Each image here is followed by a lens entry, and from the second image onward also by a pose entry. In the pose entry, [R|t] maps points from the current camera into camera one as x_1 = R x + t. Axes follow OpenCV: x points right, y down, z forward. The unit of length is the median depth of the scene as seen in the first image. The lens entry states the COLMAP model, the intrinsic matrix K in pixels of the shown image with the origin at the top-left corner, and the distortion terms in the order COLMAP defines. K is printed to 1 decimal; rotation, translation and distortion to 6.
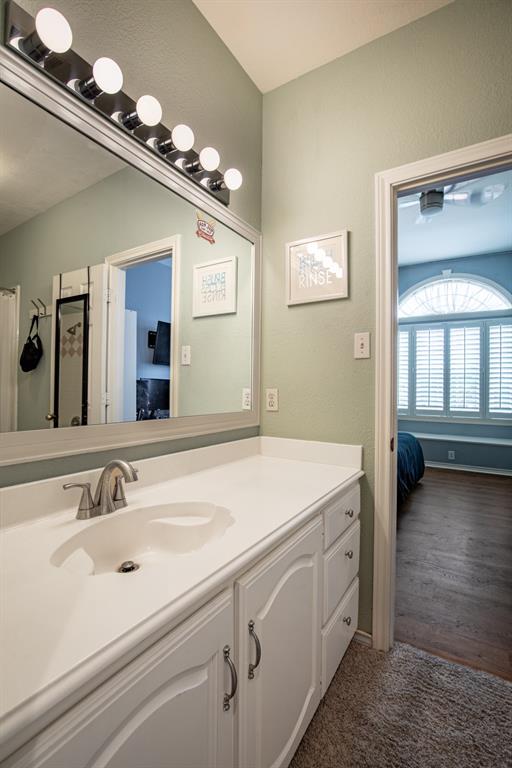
lens RADIAL K [[353.6, 0, 258.0], [0, 353.6, 382.0], [0, 0, 1]] dist [-0.025706, 0.000474]
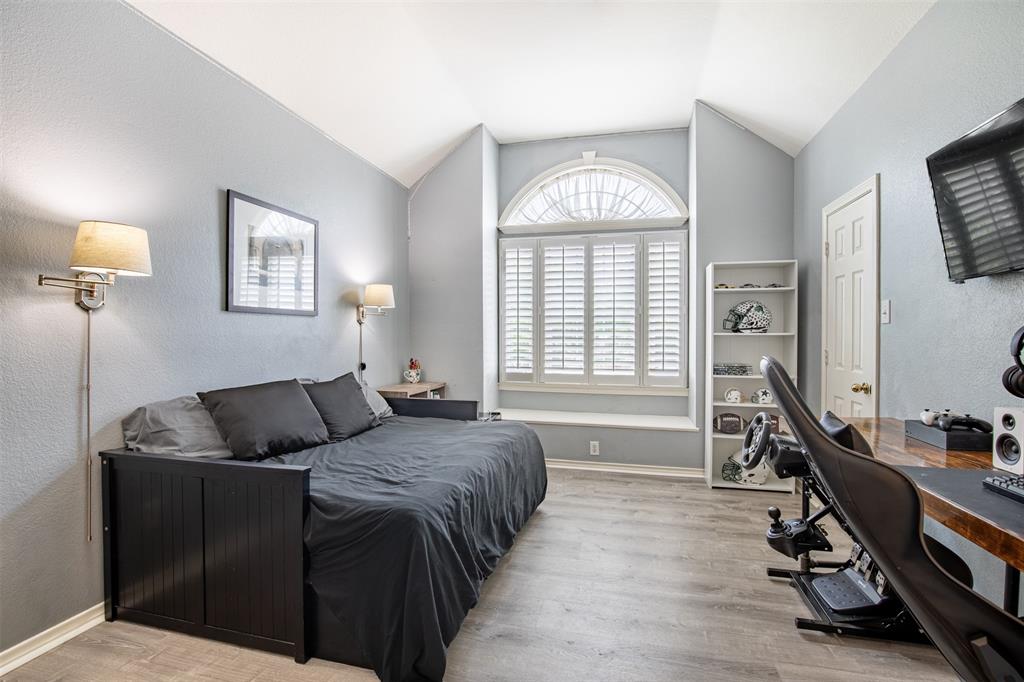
lens RADIAL K [[471.5, 0, 510.5], [0, 471.5, 339.8], [0, 0, 1]] dist [-0.025706, 0.000474]
pose [[0.952308, -0.007662, 0.305043, 0.144499], [0.003484, 0.999893, 0.014238, 0.005451], [-0.305119, -0.012496, 0.952232, 0.234722]]
